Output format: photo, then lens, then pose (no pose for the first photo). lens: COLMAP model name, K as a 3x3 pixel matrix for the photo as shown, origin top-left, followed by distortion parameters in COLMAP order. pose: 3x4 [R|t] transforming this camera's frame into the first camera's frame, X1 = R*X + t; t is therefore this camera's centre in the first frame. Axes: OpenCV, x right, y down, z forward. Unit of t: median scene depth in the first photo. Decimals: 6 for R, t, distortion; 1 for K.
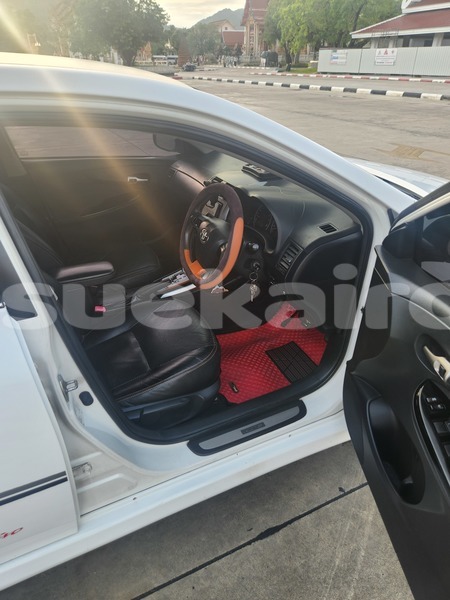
lens RADIAL K [[400.7, 0, 225.5], [0, 400.7, 300.1], [0, 0, 1]] dist [0.064458, -0.051876]
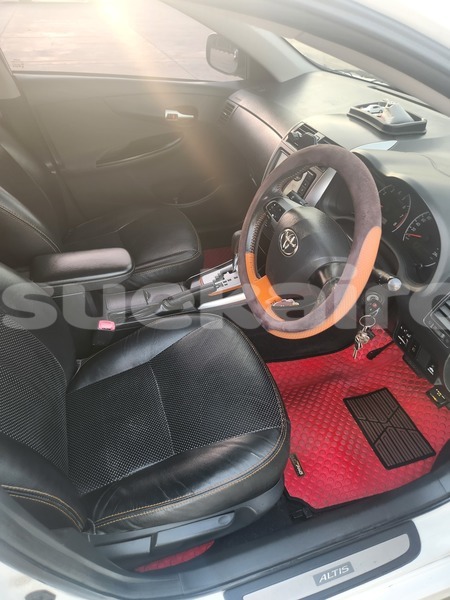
lens RADIAL K [[400.7, 0, 221.6], [0, 400.7, 300.7], [0, 0, 1]] dist [0.064458, -0.051876]
pose [[0.991270, 0.109329, -0.073699, -0.077702], [-0.097069, 0.983410, 0.153241, -0.129098], [0.089230, -0.144750, 0.985437, 0.356073]]
